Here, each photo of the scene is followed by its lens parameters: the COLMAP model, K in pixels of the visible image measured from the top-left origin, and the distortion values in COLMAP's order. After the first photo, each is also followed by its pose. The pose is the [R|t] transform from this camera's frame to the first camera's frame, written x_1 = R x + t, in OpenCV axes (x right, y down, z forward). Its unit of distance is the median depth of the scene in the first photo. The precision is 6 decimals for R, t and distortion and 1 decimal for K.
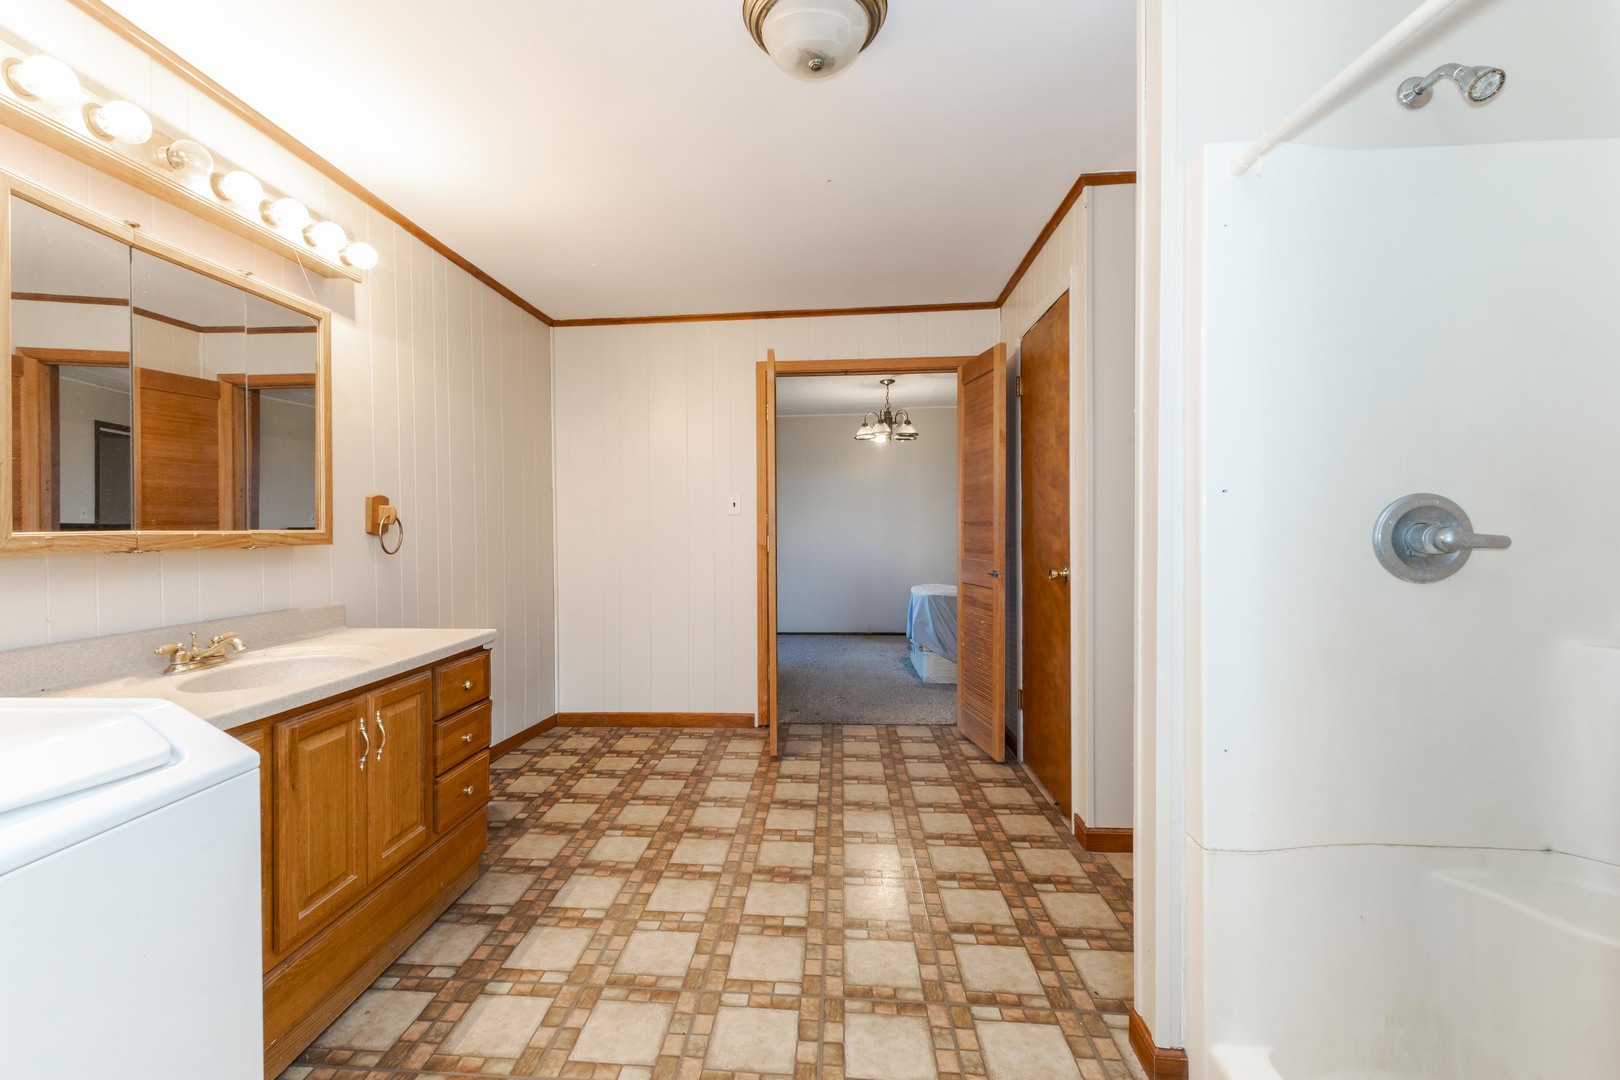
lens RADIAL K [[711.9, 0, 776.2], [0, 711.9, 537.1], [0, 0, 1]] dist [0.012915, 0.000007]
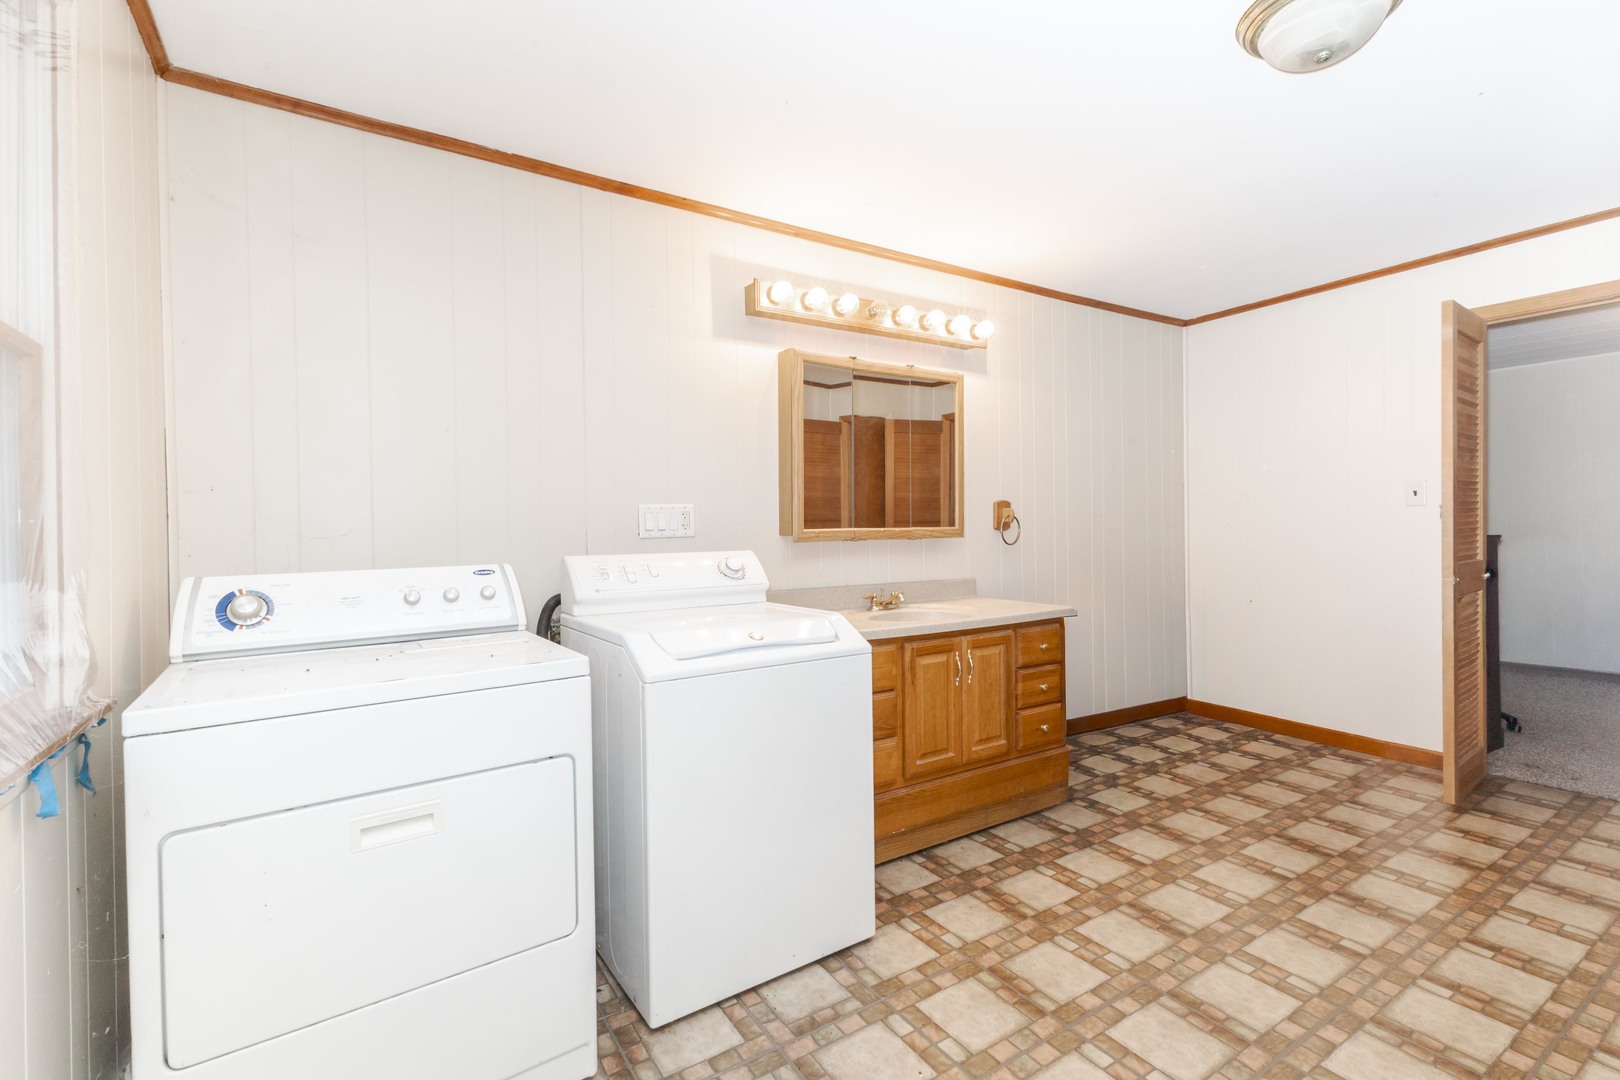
lens RADIAL K [[711.9, 0, 776.2], [0, 711.9, 537.1], [0, 0, 1]] dist [0.012915, 0.000007]
pose [[0.596274, 0.012714, -0.802680, 0.348371], [-0.003245, 0.999905, 0.013427, -0.007667], [0.802774, -0.005402, 0.596258, -0.179129]]
